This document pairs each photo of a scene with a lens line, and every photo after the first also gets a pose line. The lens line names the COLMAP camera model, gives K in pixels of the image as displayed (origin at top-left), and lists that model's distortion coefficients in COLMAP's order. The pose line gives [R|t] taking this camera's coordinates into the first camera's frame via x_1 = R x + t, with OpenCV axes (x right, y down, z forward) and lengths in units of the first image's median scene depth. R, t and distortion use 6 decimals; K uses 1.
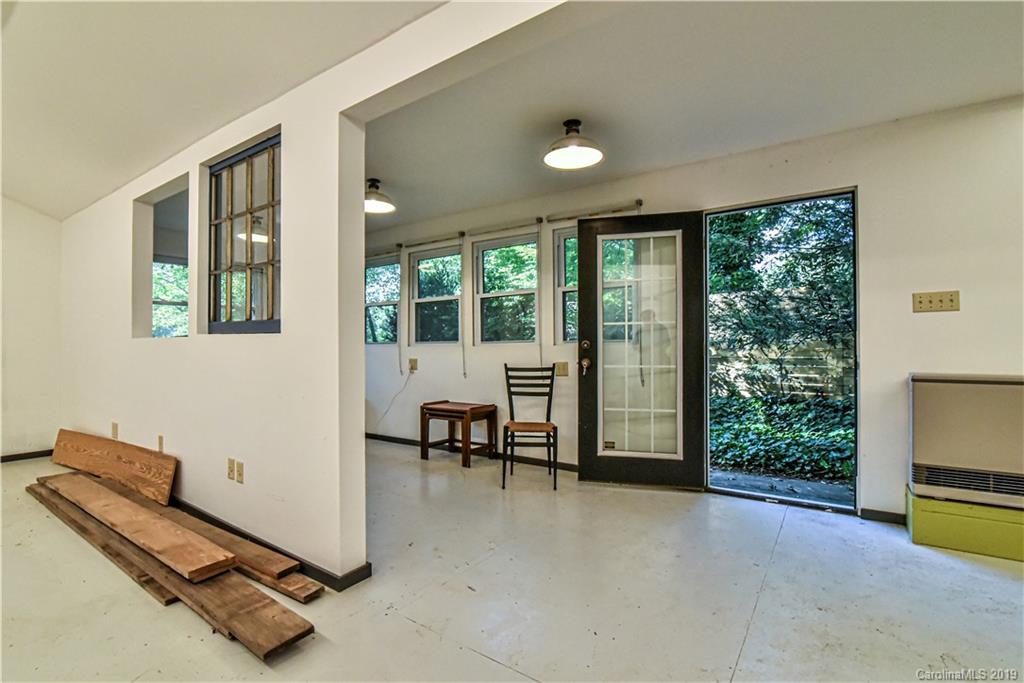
lens RADIAL K [[473.2, 0, 510.3], [0, 473.2, 342.5], [0, 0, 1]] dist [-0.017836, 0.000349]
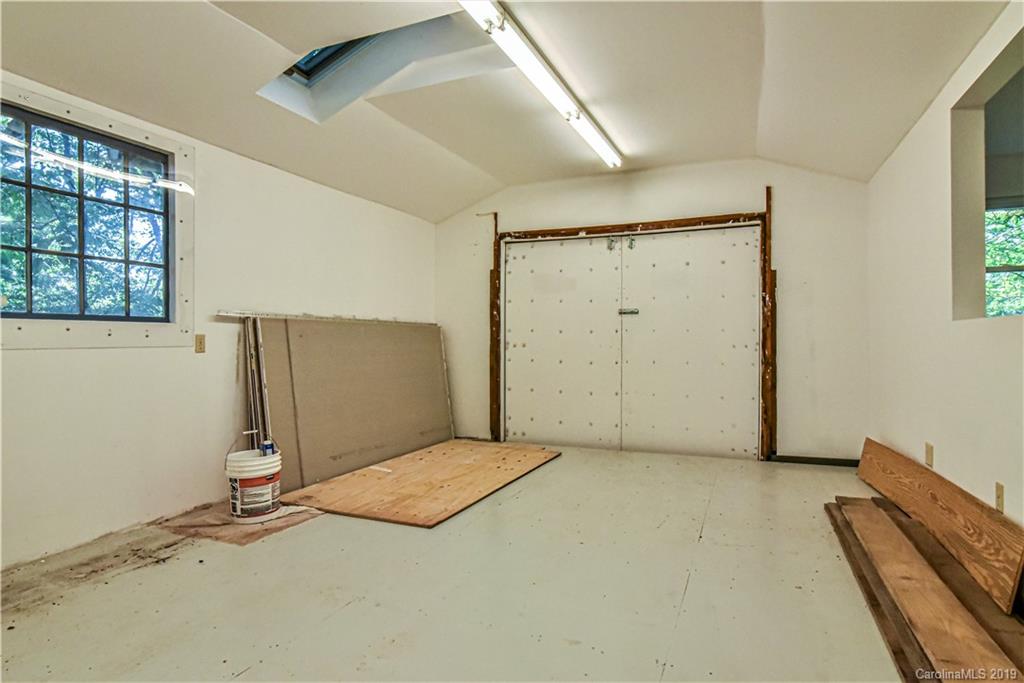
lens RADIAL K [[557.4, 0, 510.2], [0, 557.4, 340.8], [0, 0, 1]] dist [-0.005150, -0.000768]
pose [[0.200387, 0.002741, -0.979713, -0.168911], [0.010885, 0.999928, 0.005024, 0.007104], [0.979656, -0.011670, 0.200342, 0.235147]]
